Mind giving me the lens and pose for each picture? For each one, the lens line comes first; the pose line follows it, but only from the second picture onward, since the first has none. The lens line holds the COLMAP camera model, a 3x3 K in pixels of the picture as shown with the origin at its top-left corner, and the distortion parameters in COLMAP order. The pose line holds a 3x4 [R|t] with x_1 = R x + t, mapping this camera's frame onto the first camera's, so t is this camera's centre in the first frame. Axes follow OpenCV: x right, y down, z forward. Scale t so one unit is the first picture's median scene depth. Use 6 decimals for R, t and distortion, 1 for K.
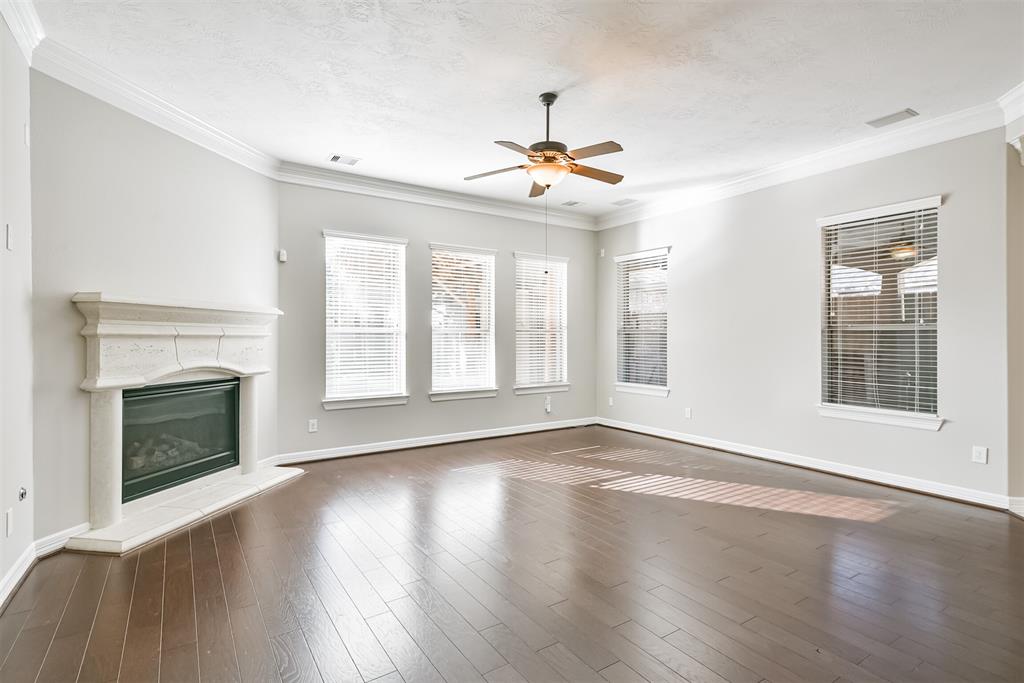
lens RADIAL K [[483.9, 0, 509.1], [0, 483.9, 338.7], [0, 0, 1]] dist [0.020796, -0.000212]
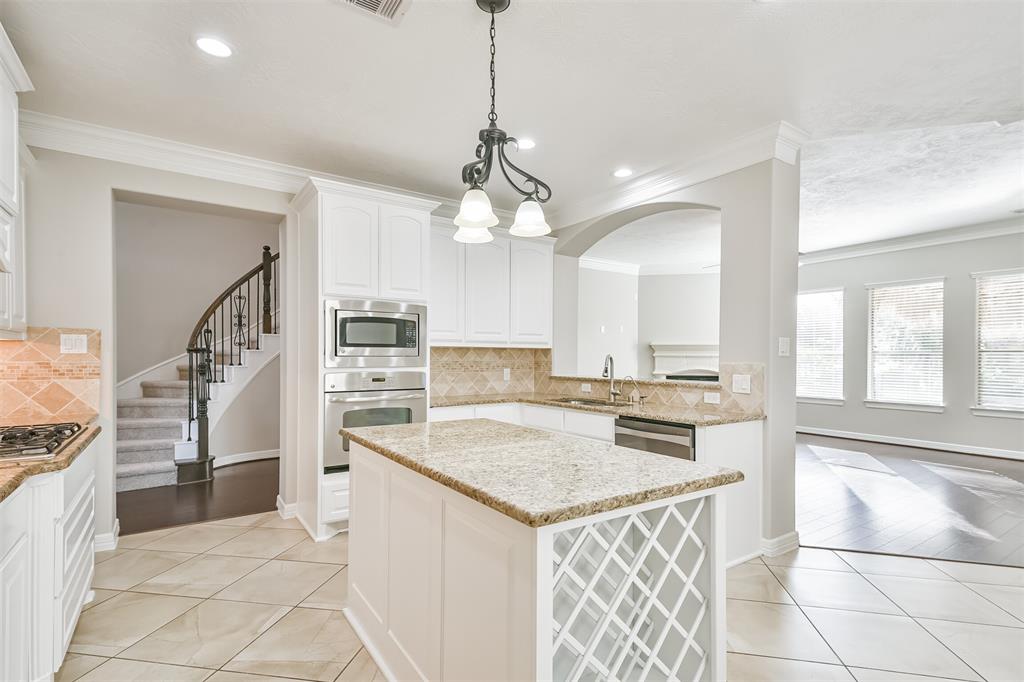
lens RADIAL K [[483.9, 0, 512.2], [0, 483.9, 355.2], [0, 0, 1]] dist [0.020796, -0.000212]
pose [[-0.016895, -0.007685, -0.999828, 1.516889], [-0.006062, 0.999953, -0.007583, 0.009480], [0.999839, 0.005933, -0.016941, 0.104146]]
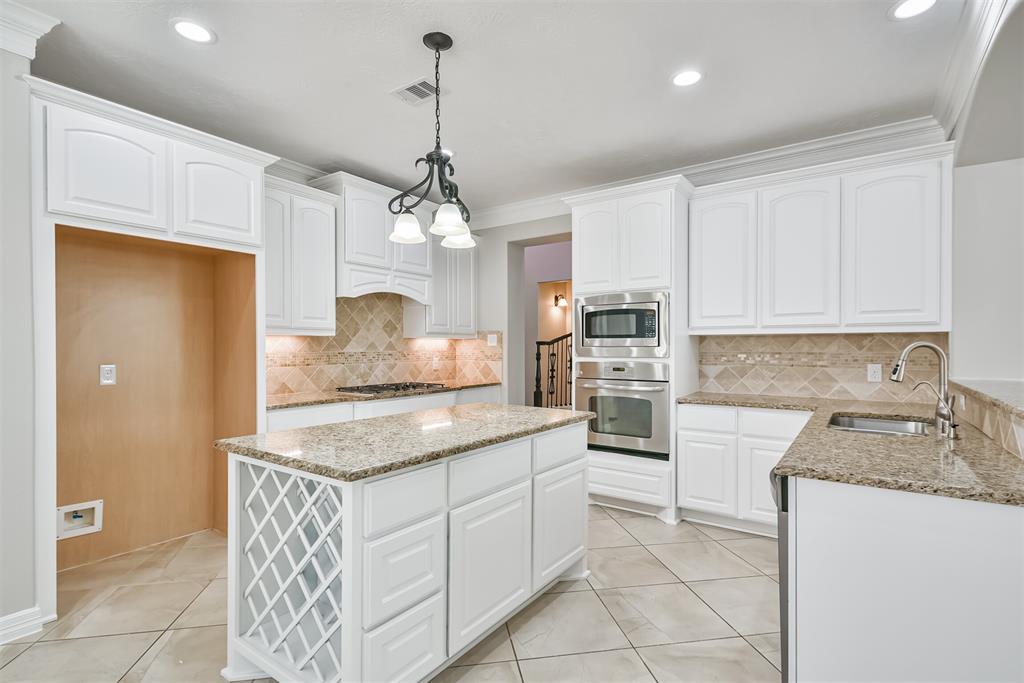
lens RADIAL K [[483.9, 0, 520.0], [0, 483.9, 349.0], [0, 0, 1]] dist [0.020796, -0.000212]
pose [[-0.936340, -0.003695, -0.351076, 1.182177], [-0.005507, 0.999976, 0.004163, 0.008222], [0.351052, 0.005832, -0.936338, 0.578646]]
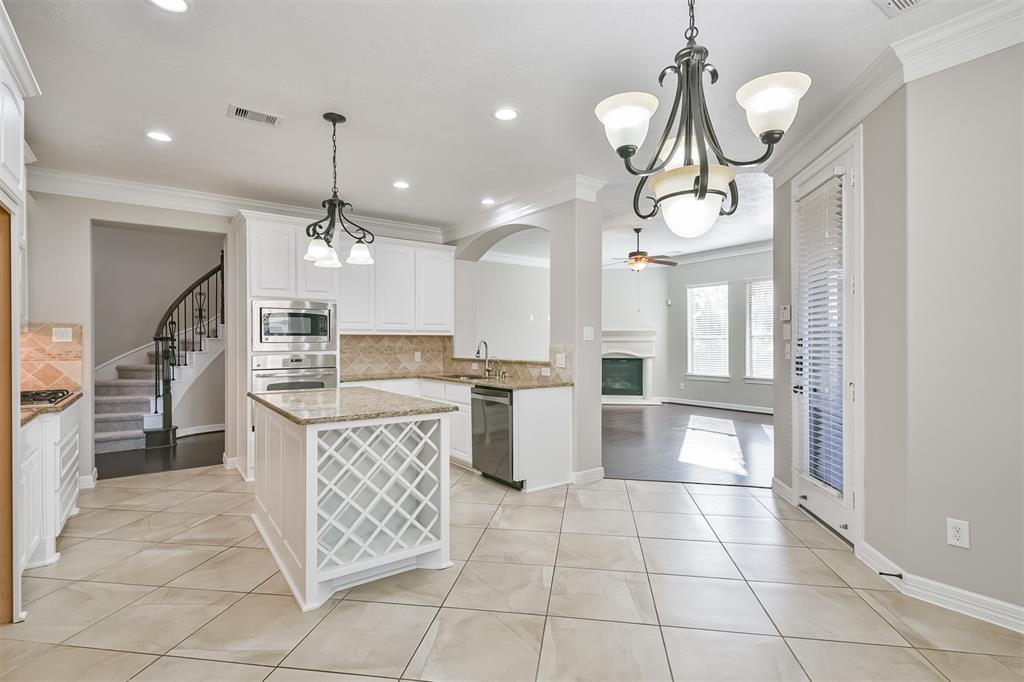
lens RADIAL K [[479.1, 0, 509.1], [0, 479.1, 338.6], [0, 0, 1]] dist [0.011410, -0.003552]
pose [[0.011131, -0.013099, -0.999852, 1.761395], [0.000905, 0.999914, -0.013090, 0.012167], [0.999938, -0.000759, 0.011142, 0.314593]]
